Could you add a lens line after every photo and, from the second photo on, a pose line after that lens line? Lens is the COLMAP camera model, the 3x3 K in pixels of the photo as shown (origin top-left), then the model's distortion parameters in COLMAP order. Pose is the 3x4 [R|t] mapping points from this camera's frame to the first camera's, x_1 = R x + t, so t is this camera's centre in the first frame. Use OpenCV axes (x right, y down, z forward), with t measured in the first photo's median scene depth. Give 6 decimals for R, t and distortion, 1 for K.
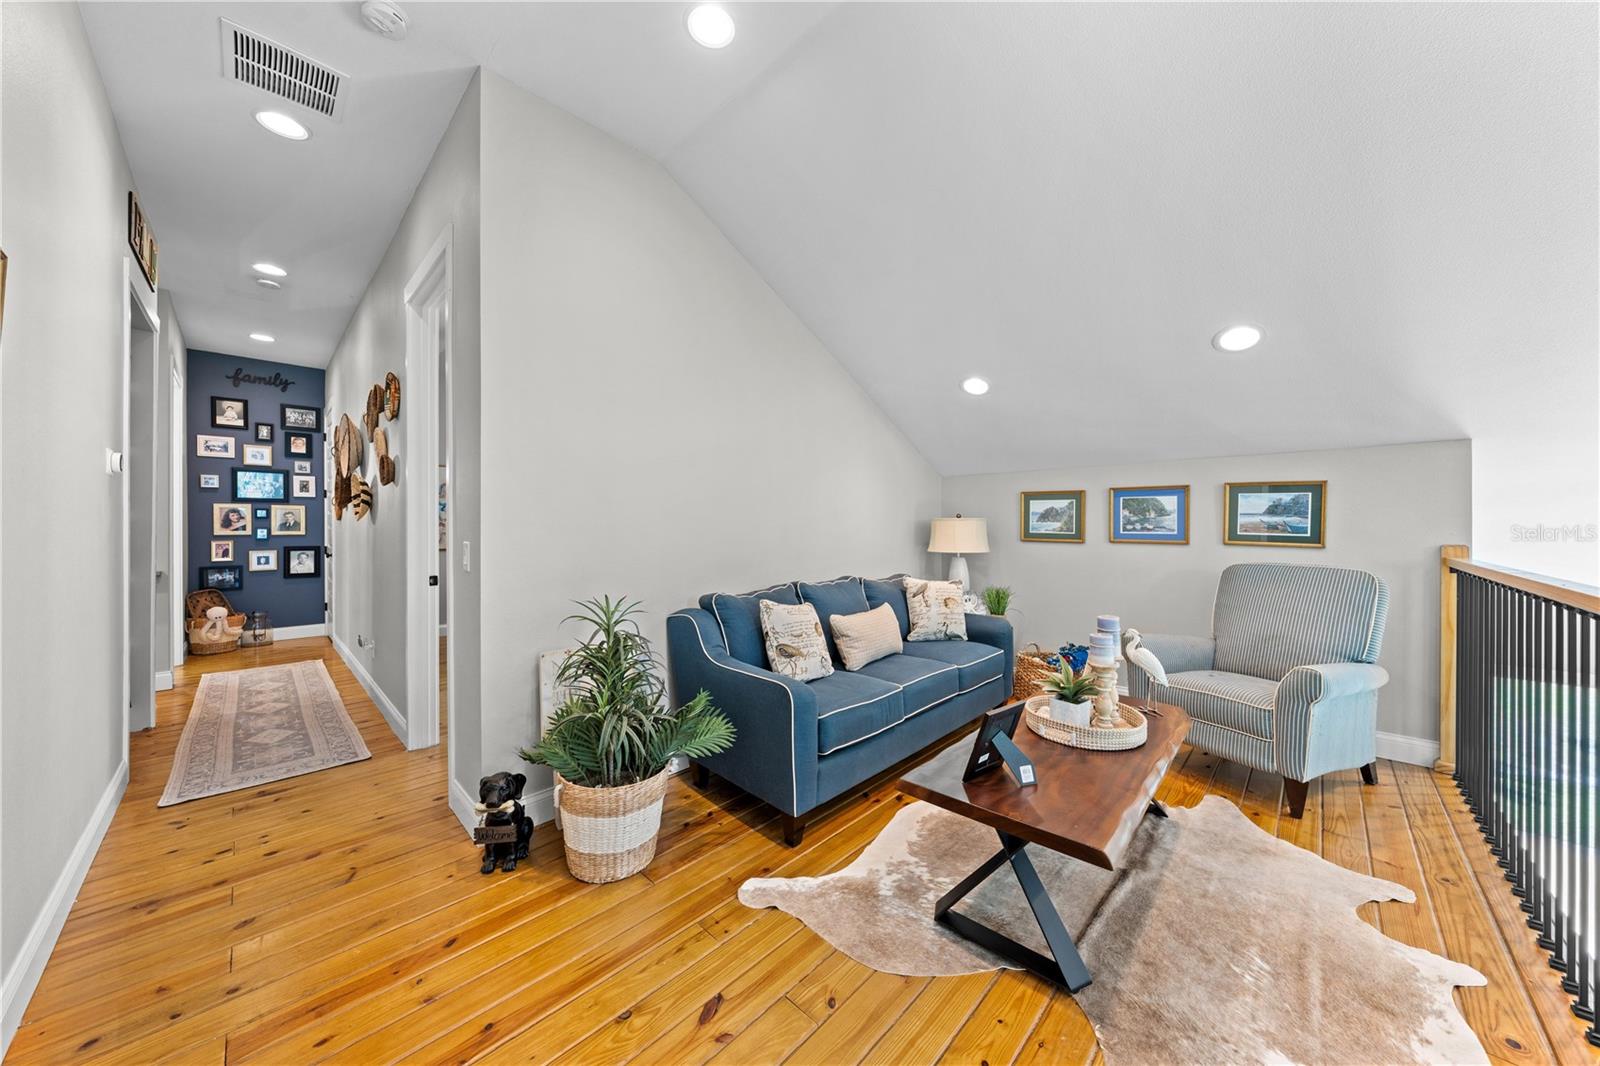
lens RADIAL K [[541.4, 0, 802.8], [0, 541.4, 526.6], [0, 0, 1]] dist [-0.000536, -0.000068]
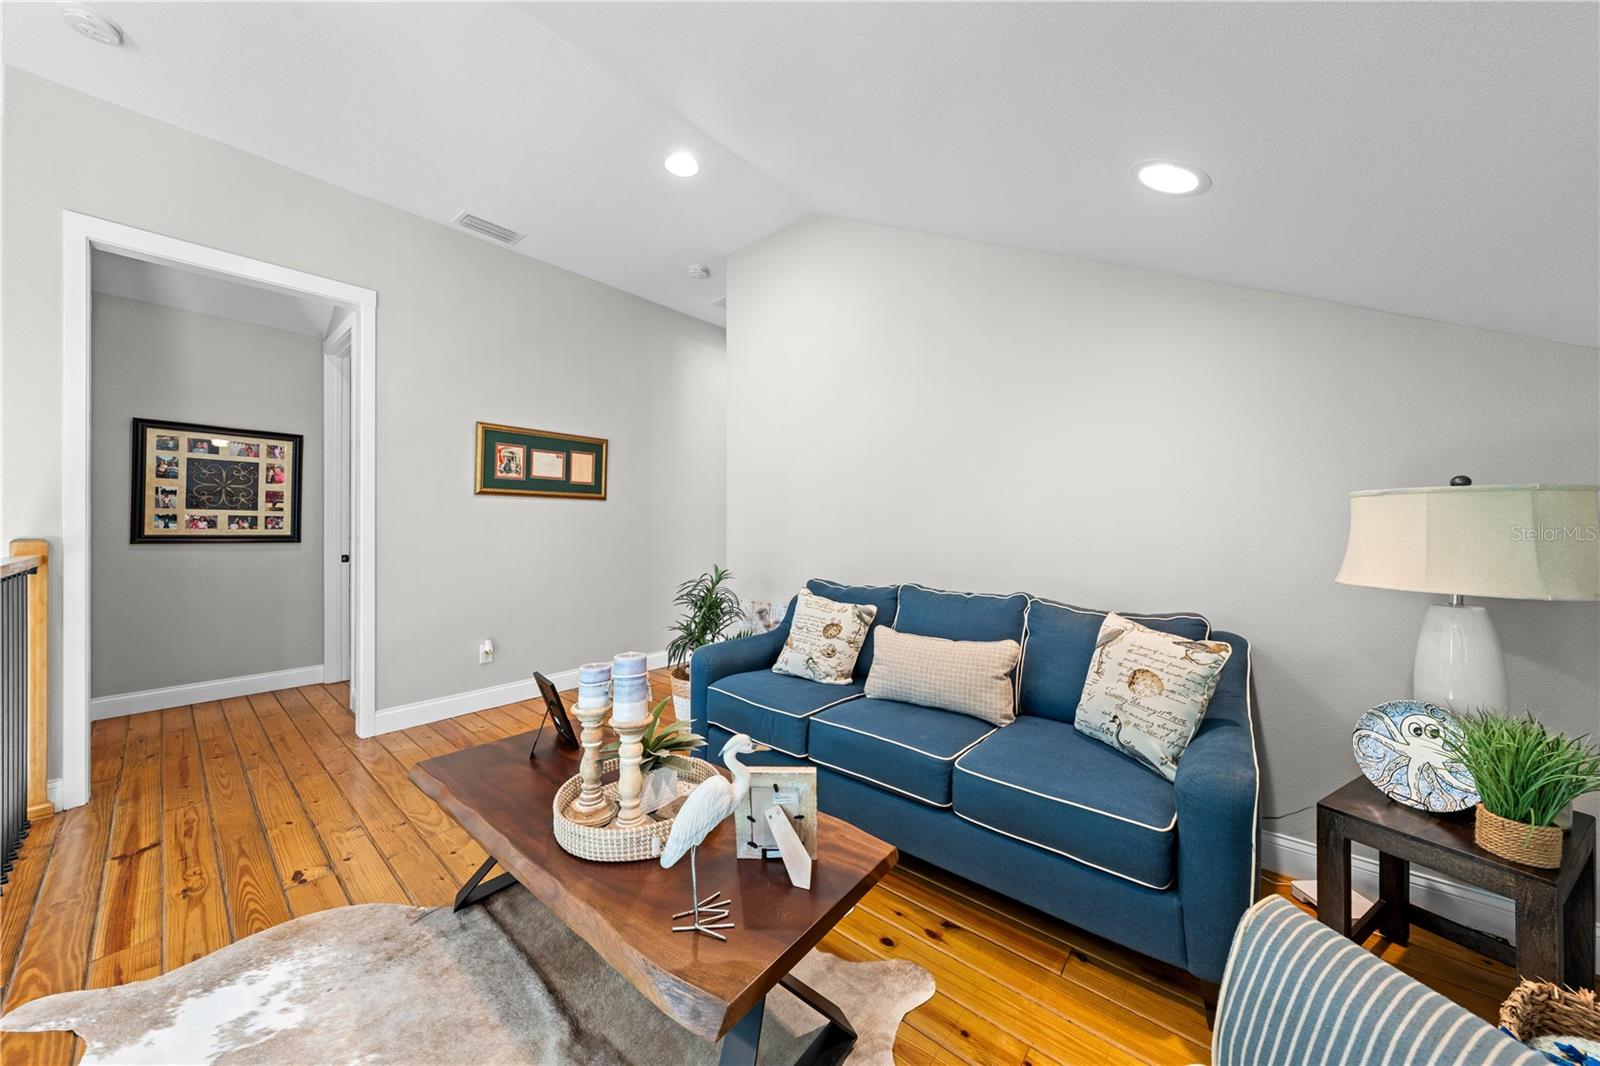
lens RADIAL K [[540.8, 0, 801.9], [0, 540.8, 529.4], [0, 0, 1]] dist [-0.001348, -0.000169]
pose [[0.063943, 0.004735, -0.997942, 0.714634], [-0.004554, 0.999980, 0.004453, 0.012417], [0.997943, 0.004260, 0.063963, 0.690950]]
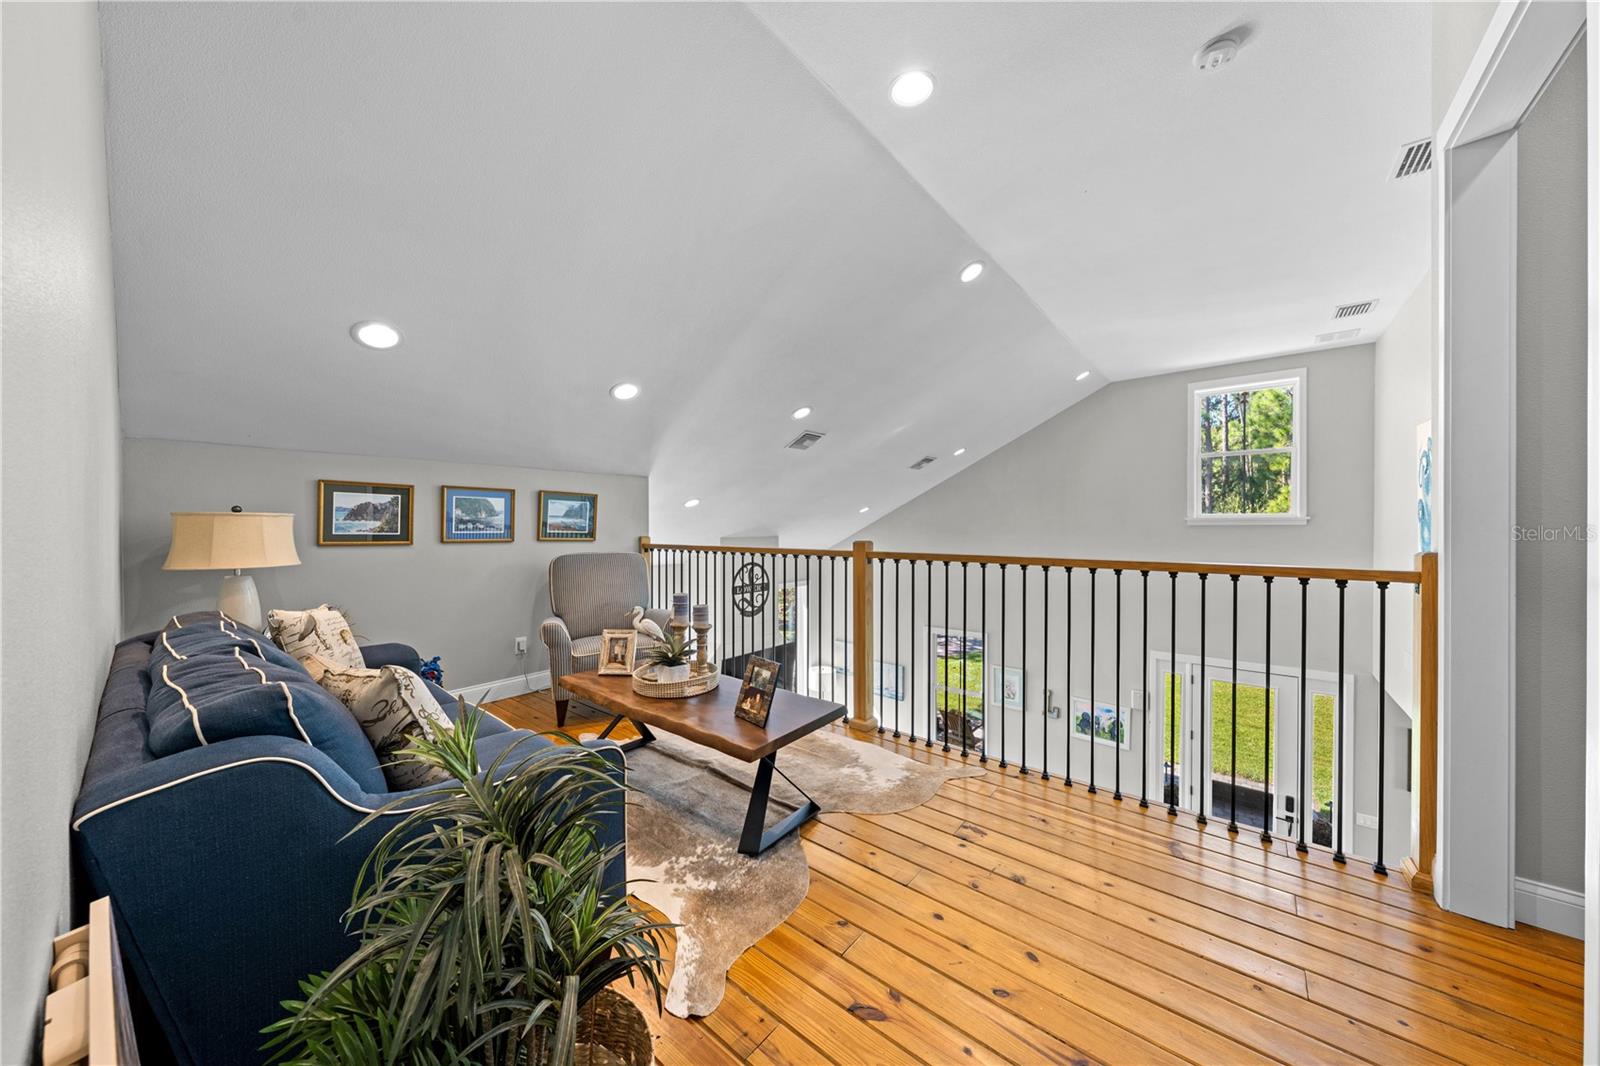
lens RADIAL K [[540.8, 0, 801.9], [0, 540.8, 529.4], [0, 0, 1]] dist [-0.001348, -0.000169]
pose [[-0.079028, -0.007420, 0.996845, -0.463331], [0.002038, 0.999969, 0.007605, -0.000296], [-0.996870, 0.002632, -0.079011, 0.486081]]
